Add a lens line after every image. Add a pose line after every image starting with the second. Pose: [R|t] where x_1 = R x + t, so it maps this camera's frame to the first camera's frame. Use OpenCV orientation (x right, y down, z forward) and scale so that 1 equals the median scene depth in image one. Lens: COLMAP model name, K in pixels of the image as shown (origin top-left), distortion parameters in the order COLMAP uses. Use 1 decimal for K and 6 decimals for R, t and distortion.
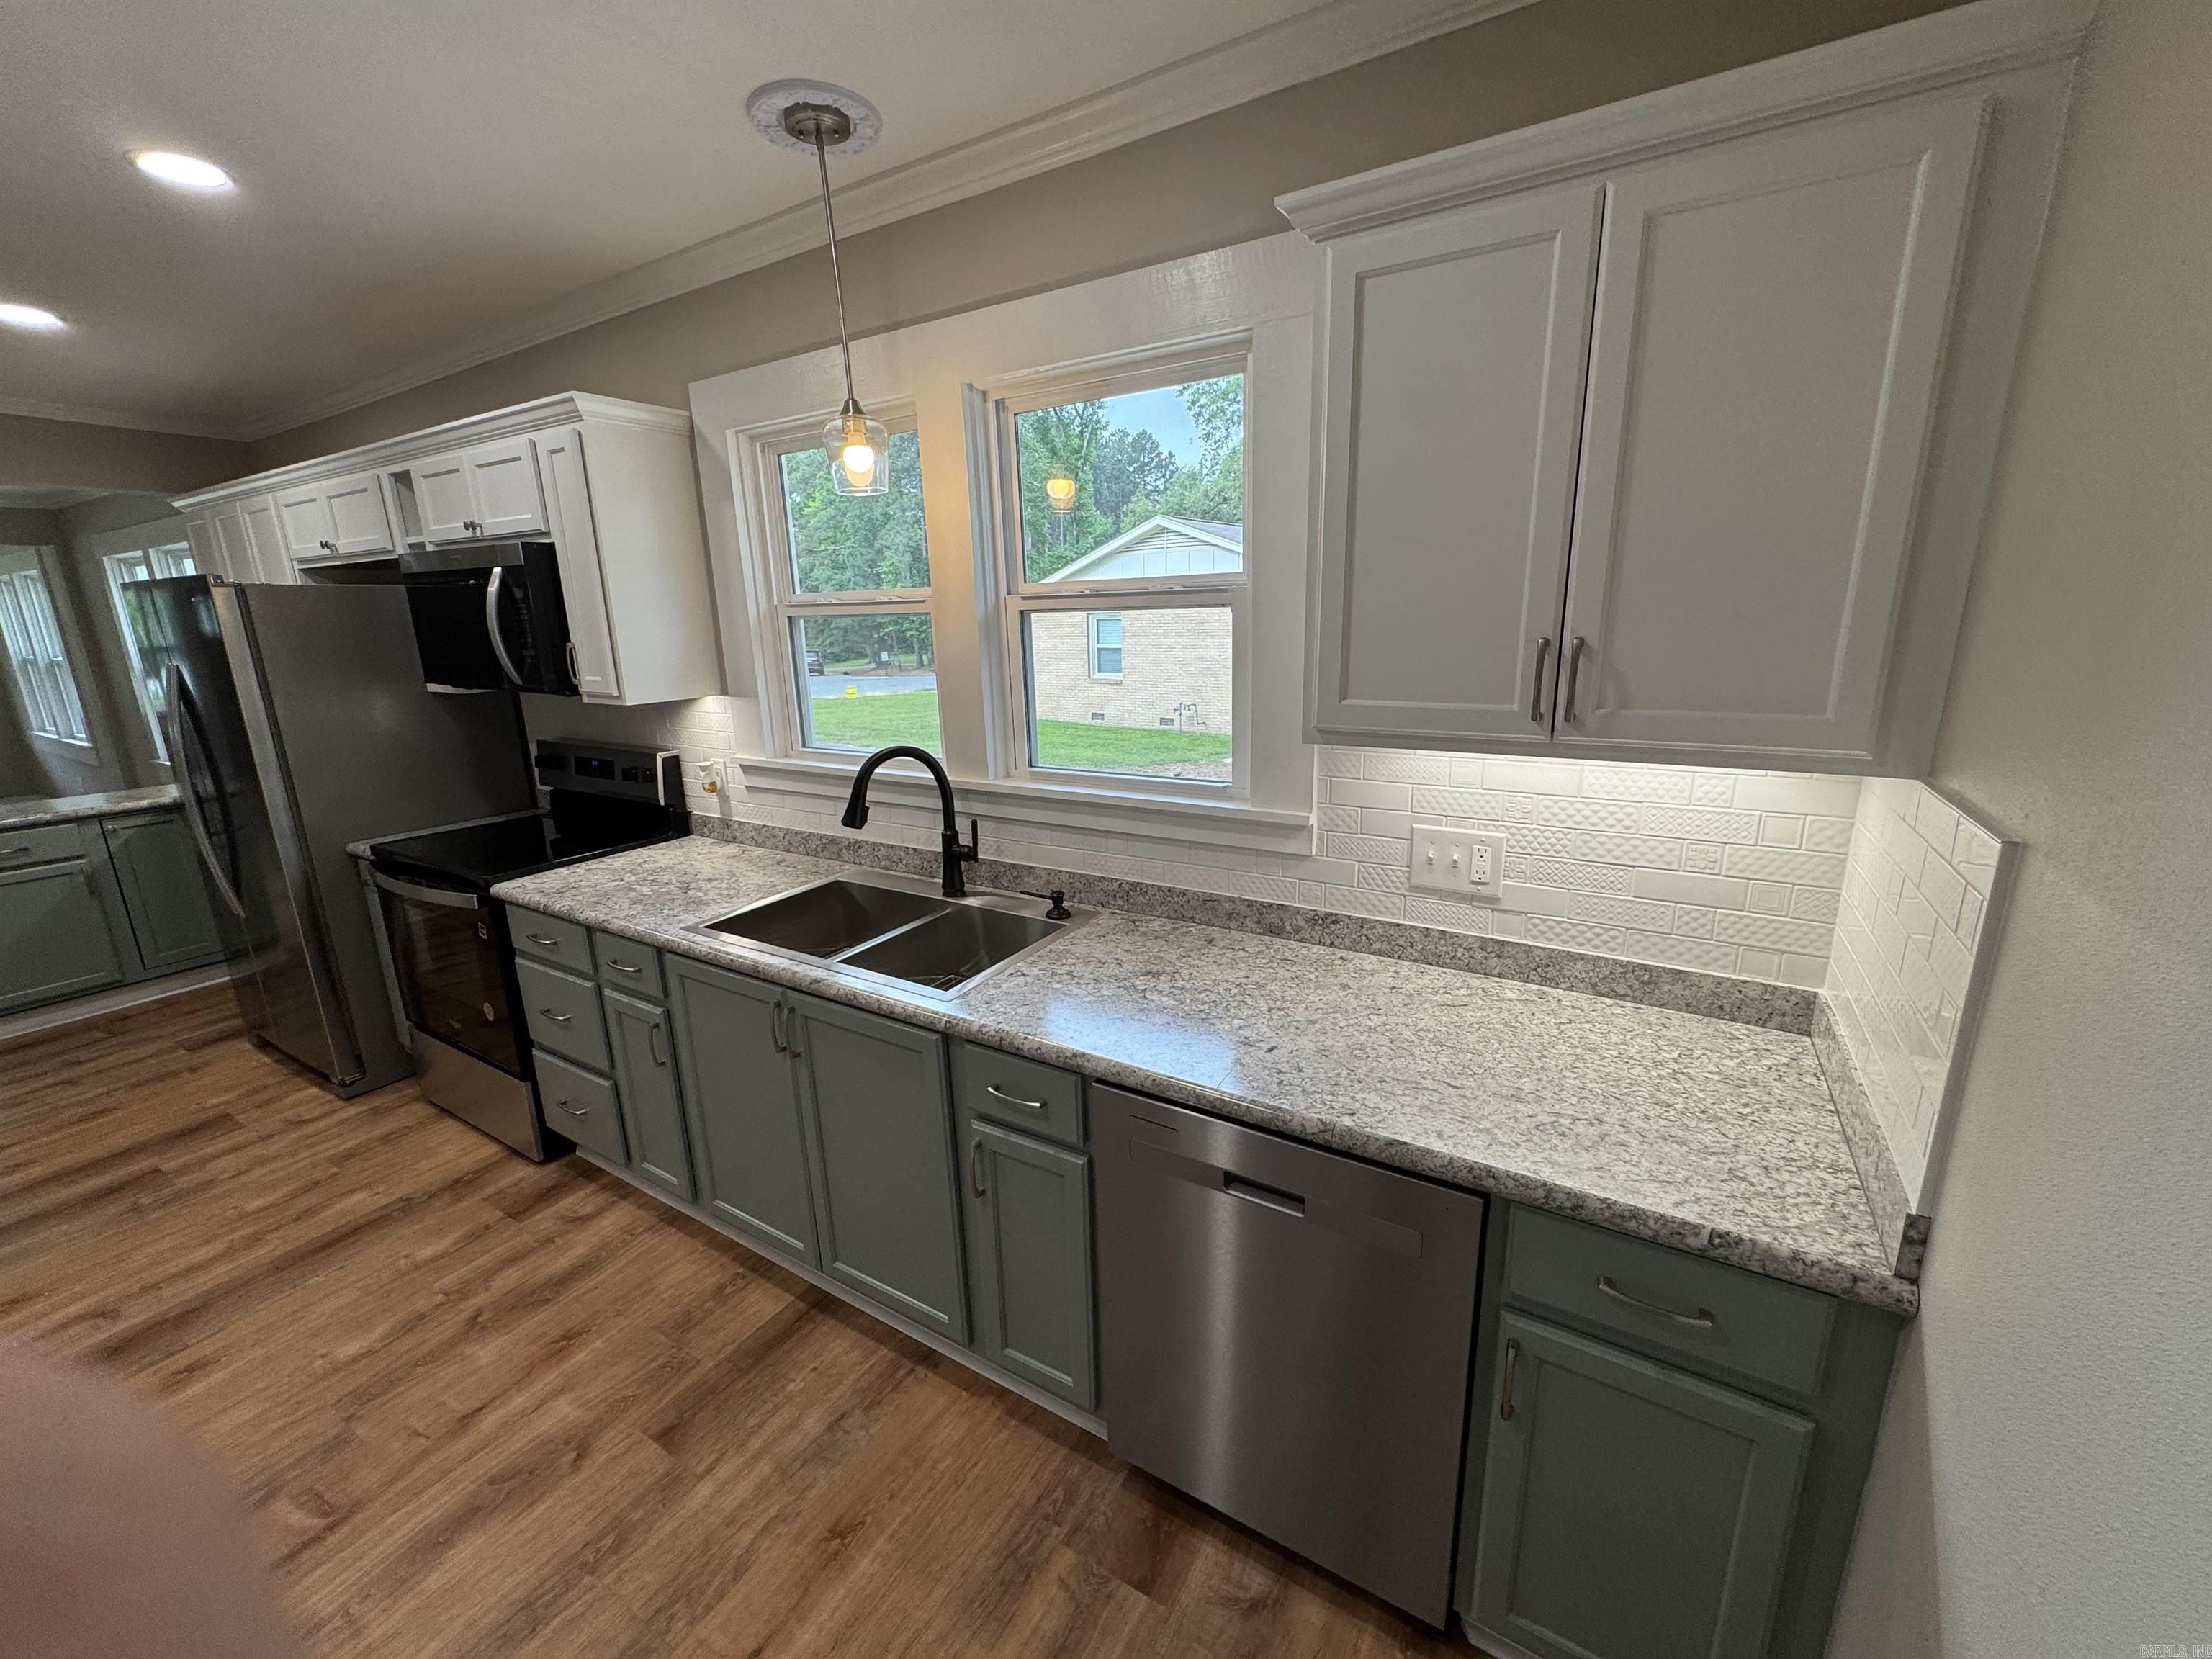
lens RADIAL K [[886.2, 0, 1114.9], [0, 886.2, 830.3], [0, 0, 1]] dist [-0.005646, 0.000106]
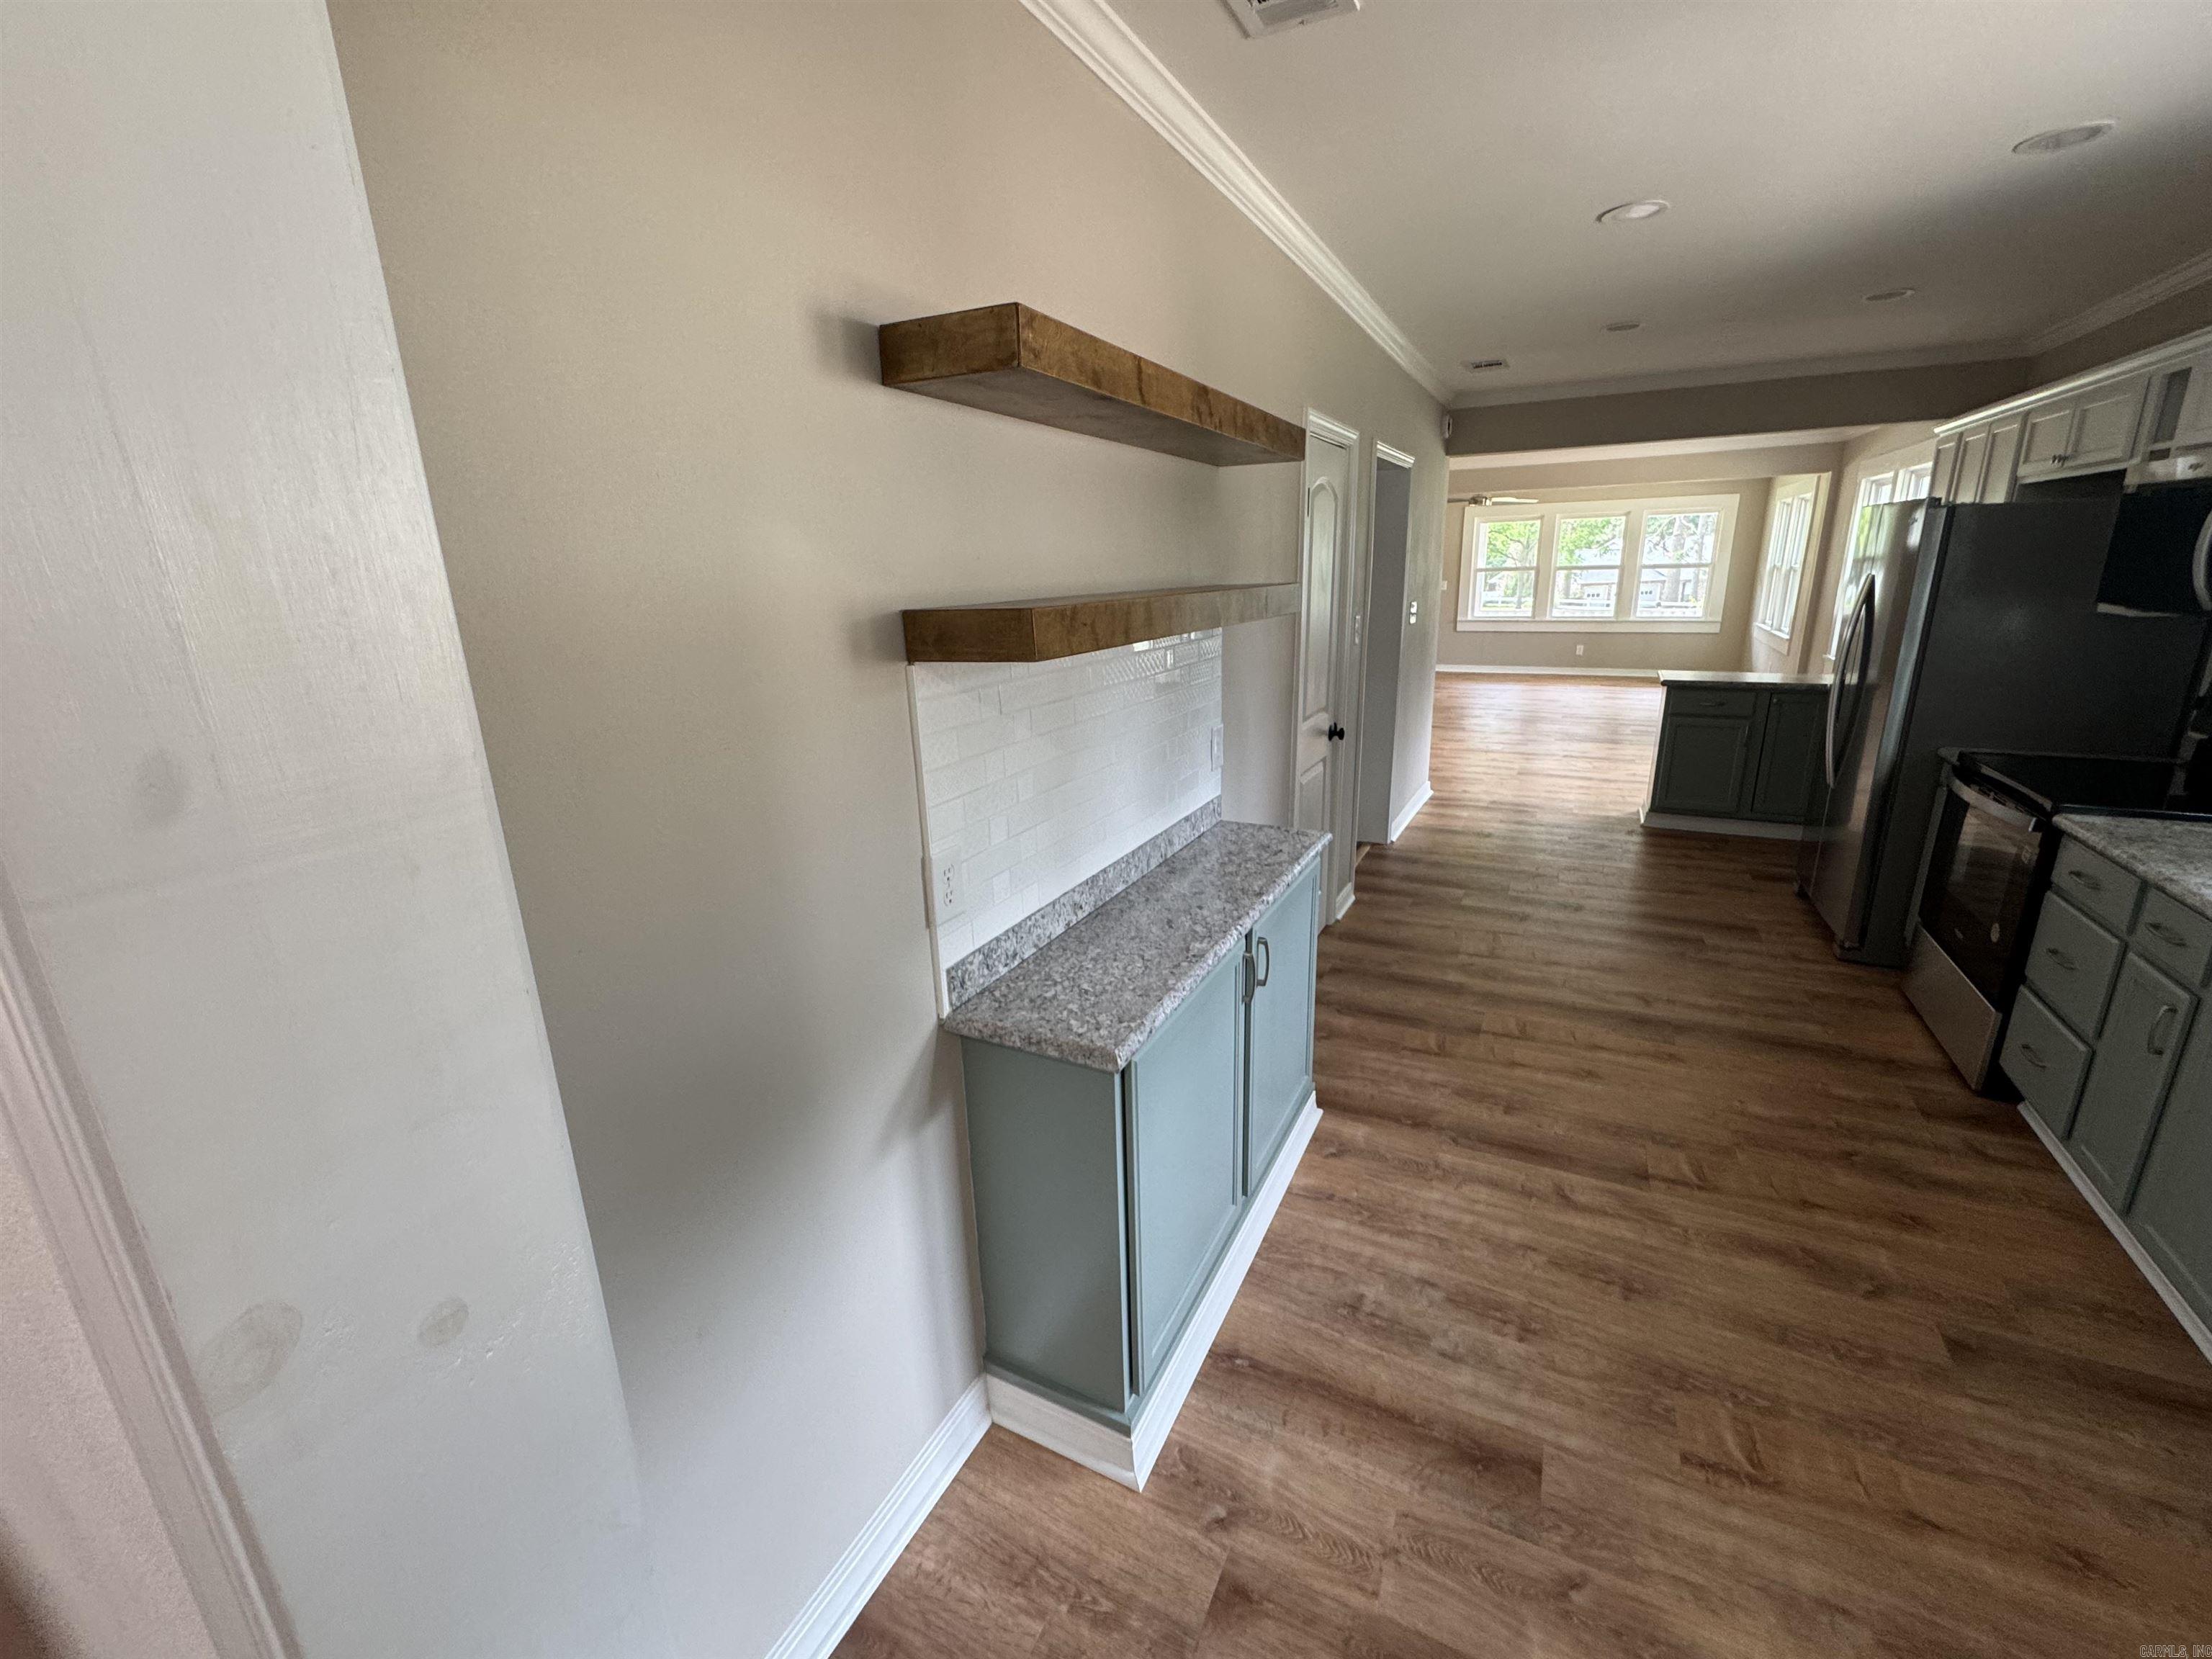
lens RADIAL K [[886.2, 0, 1118.4], [0, 886.2, 831.1], [0, 0, 1]] dist [-0.005646, 0.000106]
pose [[0.071569, 0.300591, -0.951064, 0.149201], [-0.207944, 0.937054, 0.280515, 0.021929], [0.975519, 0.177692, 0.129570, -0.136578]]
